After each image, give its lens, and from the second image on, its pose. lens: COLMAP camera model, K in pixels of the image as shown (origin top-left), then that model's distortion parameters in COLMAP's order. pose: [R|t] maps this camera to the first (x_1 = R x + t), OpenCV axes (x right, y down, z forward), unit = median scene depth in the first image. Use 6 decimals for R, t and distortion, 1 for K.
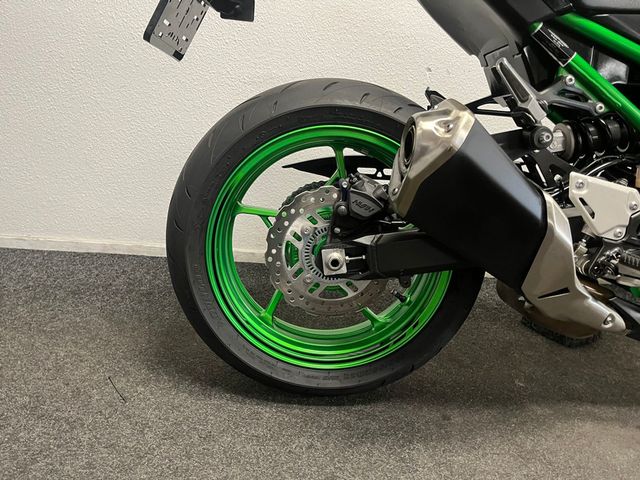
lens RADIAL K [[490.0, 0, 317.6], [0, 490.0, 242.6], [0, 0, 1]] dist [0.049714, -0.073035]
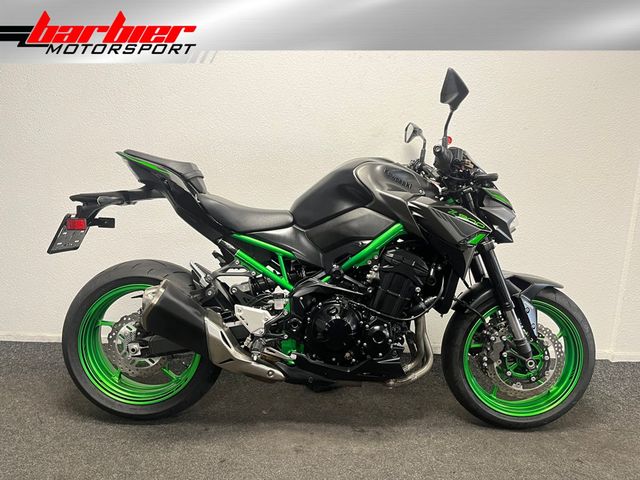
lens RADIAL K [[490.0, 0, 319.5], [0, 490.0, 238.6], [0, 0, 1]] dist [0.049714, -0.073035]
pose [[0.998303, -0.039932, -0.042383, 0.850994], [0.033521, 0.989231, -0.142470, -0.093782], [0.047616, 0.140807, 0.988891, -1.022353]]
